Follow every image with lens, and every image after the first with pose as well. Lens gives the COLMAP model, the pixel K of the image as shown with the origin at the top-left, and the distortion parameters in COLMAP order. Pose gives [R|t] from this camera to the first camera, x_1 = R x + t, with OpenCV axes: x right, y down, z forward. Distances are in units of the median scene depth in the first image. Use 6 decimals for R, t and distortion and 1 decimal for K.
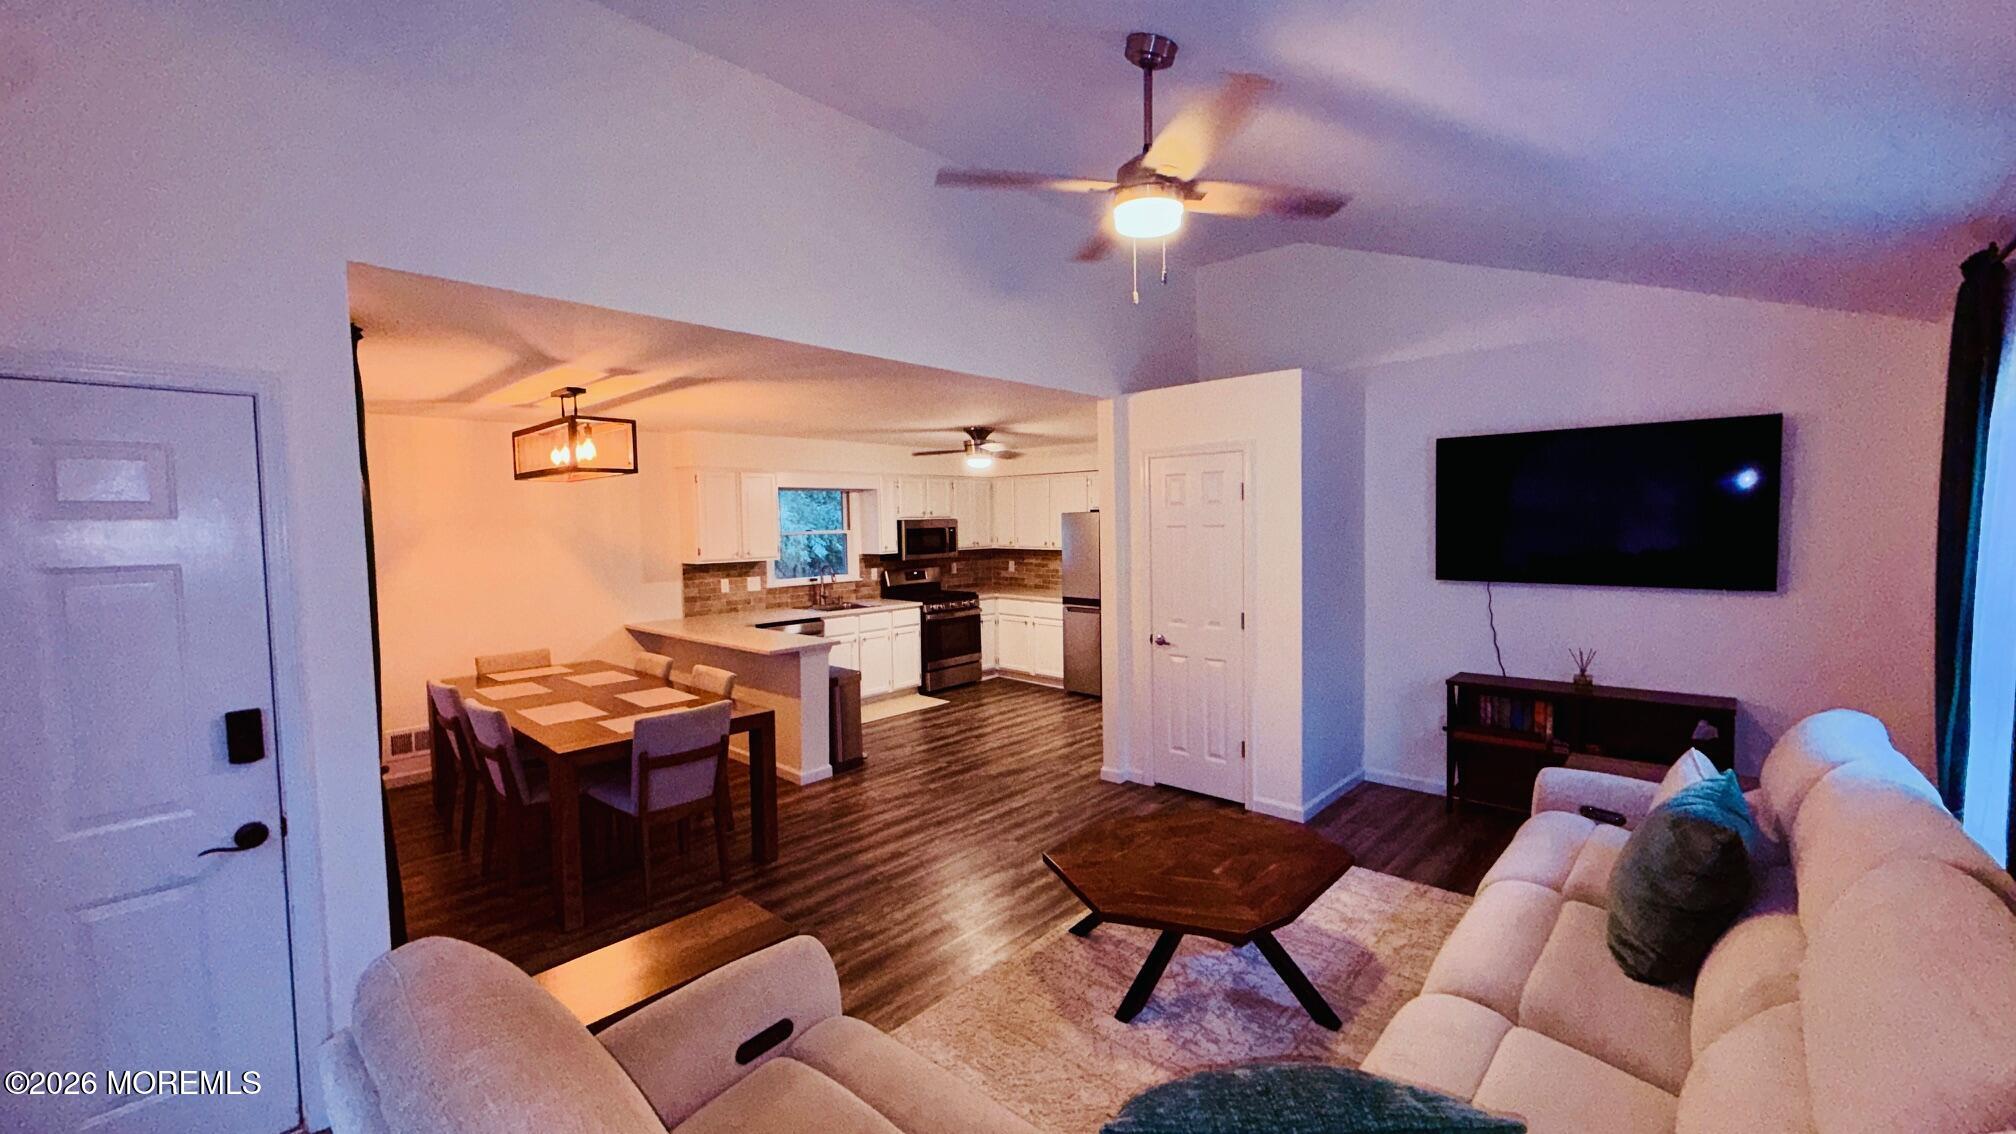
lens RADIAL K [[803.0, 0, 1001.9], [0, 803.0, 562.1], [0, 0, 1]] dist [-0.002011, 0.000632]
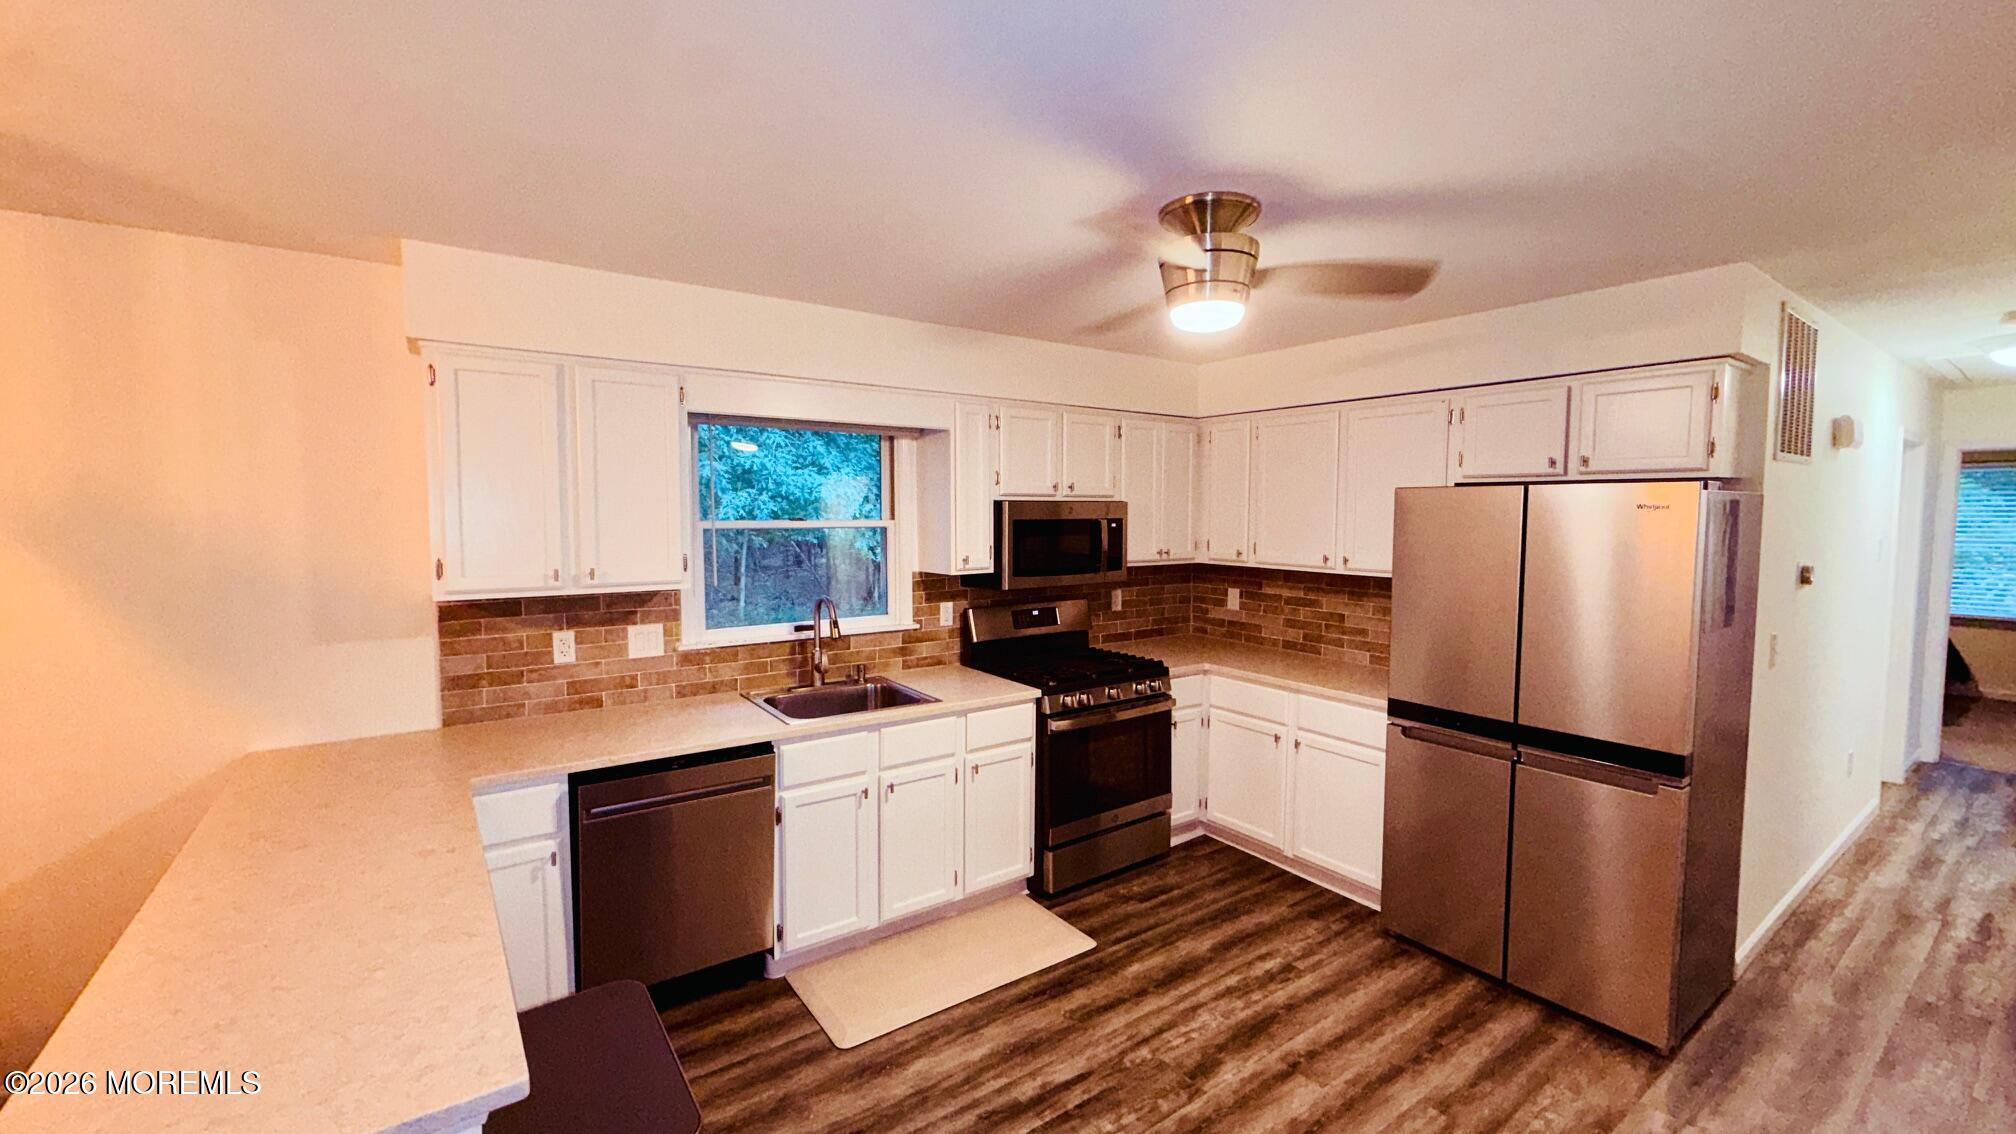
lens RADIAL K [[803.0, 0, 1001.9], [0, 803.0, 562.1], [0, 0, 1]] dist [-0.002011, 0.000632]
pose [[0.979519, 0.029933, -0.199116, -0.041259], [-0.028096, 0.999533, 0.012046, -0.027307], [0.199384, -0.006205, 0.979902, 0.662476]]
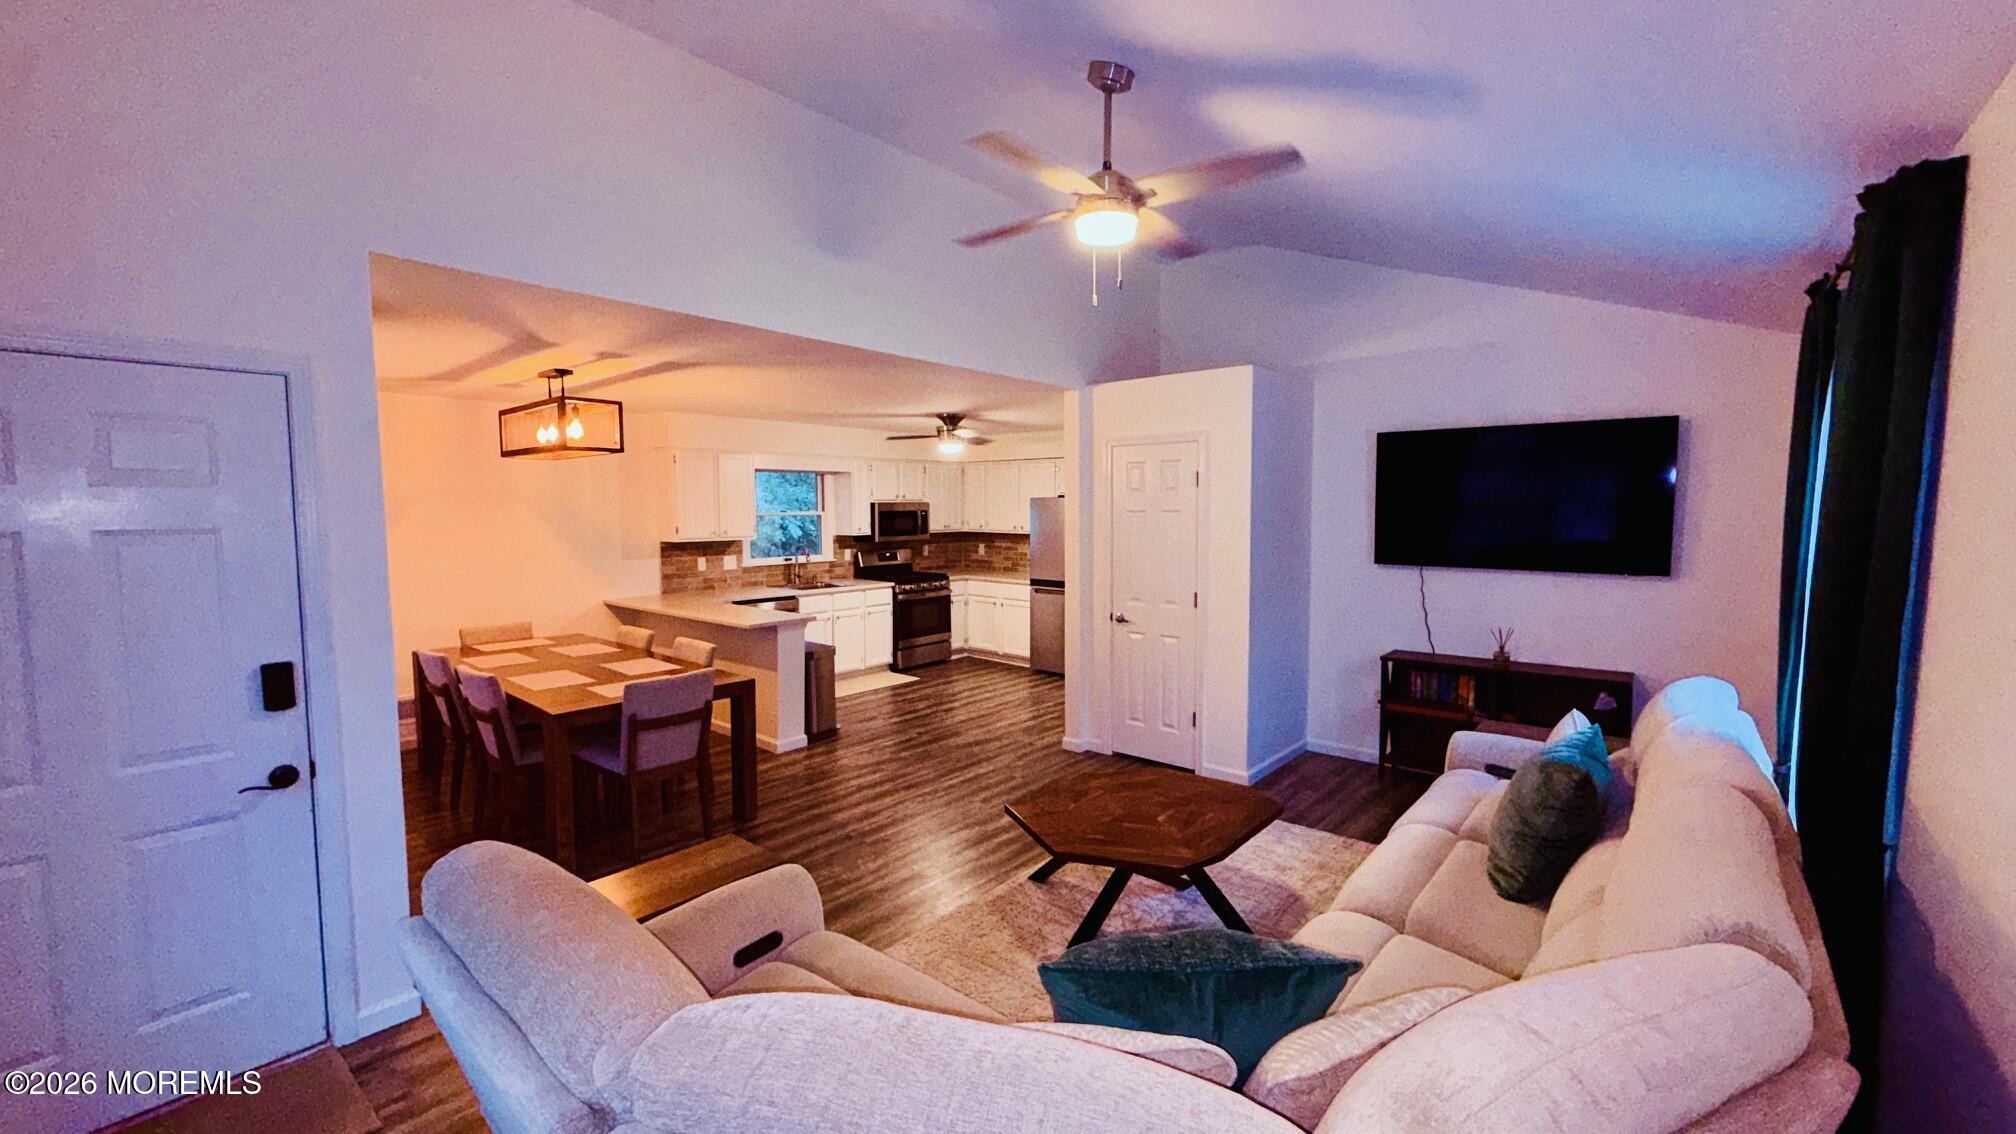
lens RADIAL K [[803.0, 0, 1001.9], [0, 803.0, 562.1], [0, 0, 1]] dist [-0.002011, 0.000632]
pose [[0.999275, 0.011684, 0.036226, 0.001479], [-0.012306, 0.999780, 0.017004, 0.005186], [-0.036019, -0.017438, 0.999199, -0.041595]]
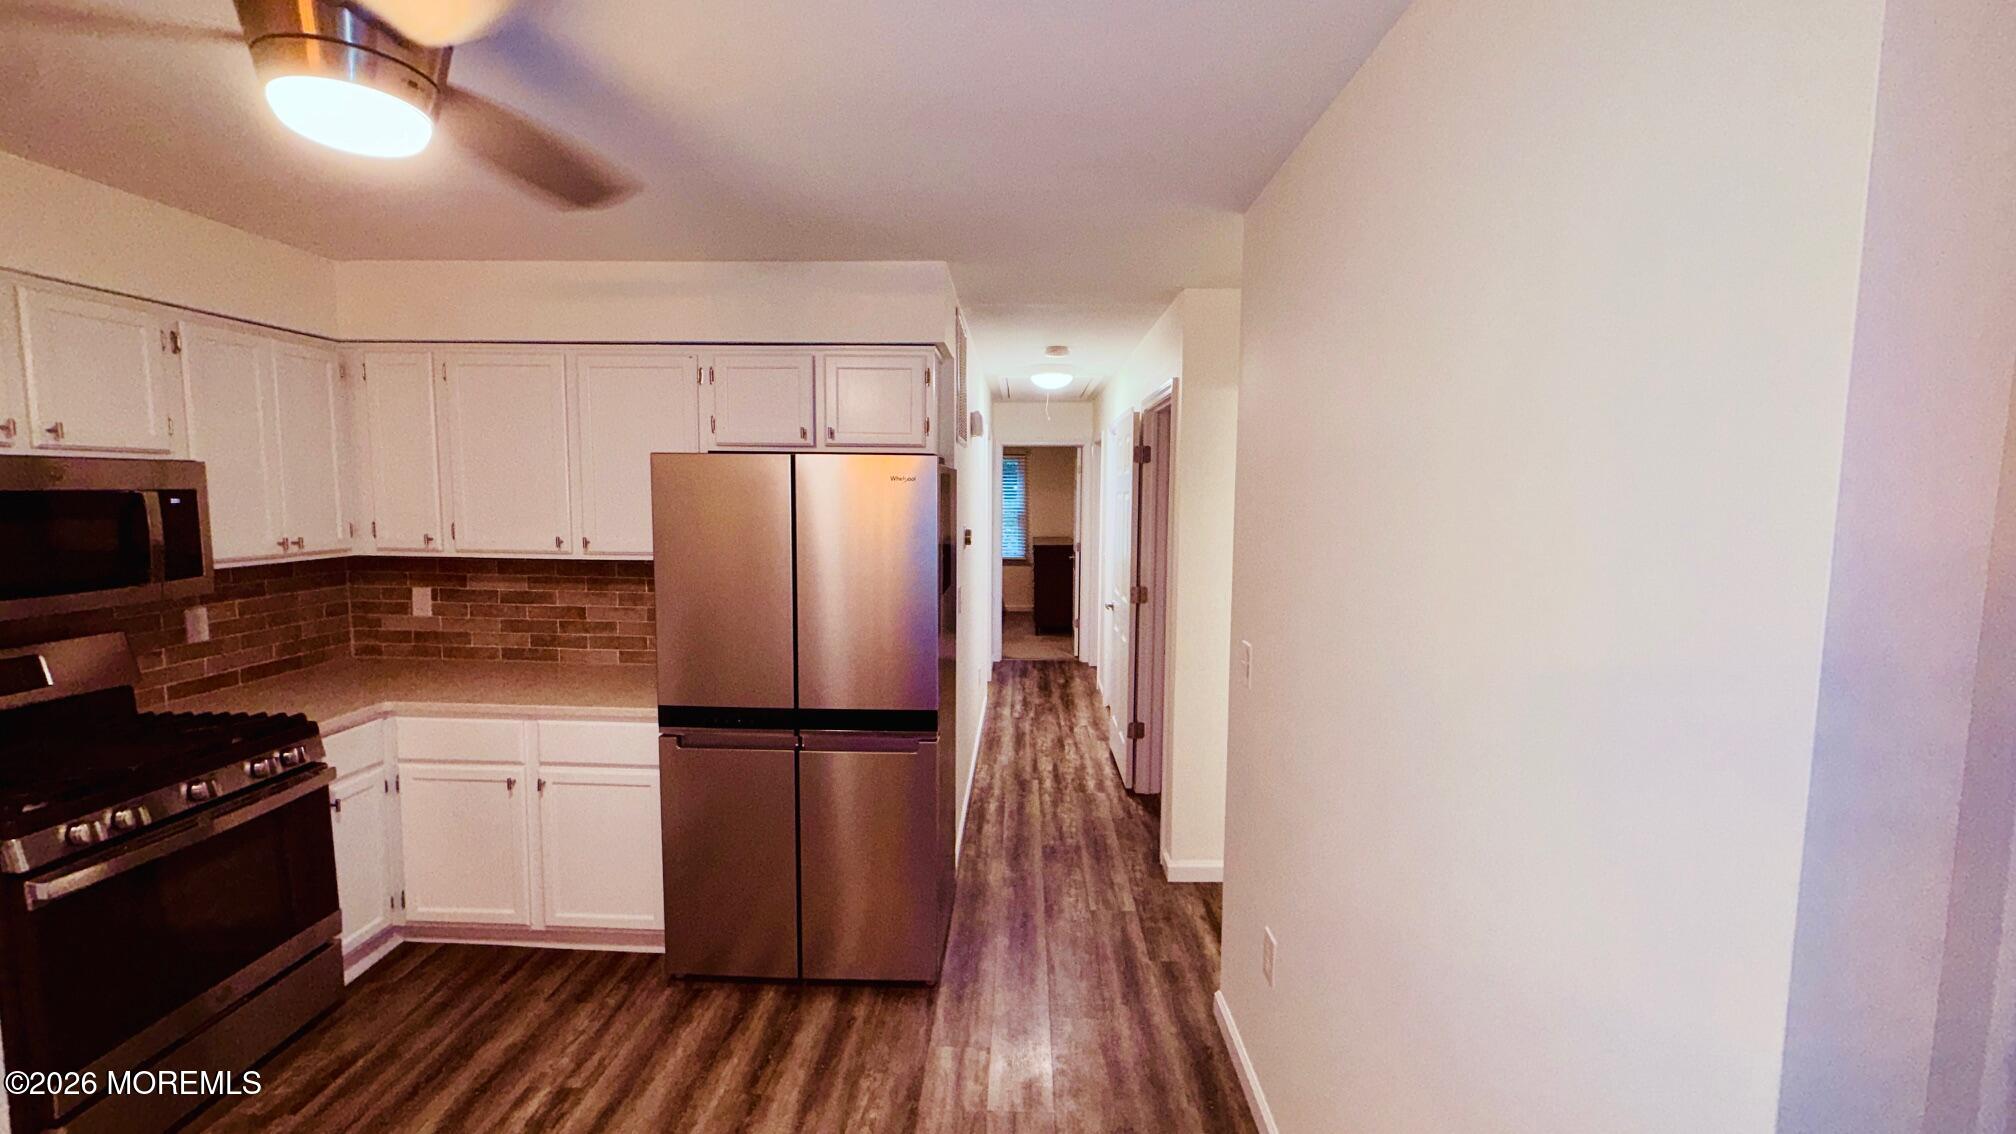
lens RADIAL K [[803.0, 0, 1001.9], [0, 803.0, 562.1], [0, 0, 1]] dist [-0.002011, 0.000632]
pose [[0.749778, -0.036846, 0.660663, -0.041365], [0.016183, 0.999171, 0.037359, -0.030474], [-0.661492, -0.017320, 0.749752, 0.762899]]
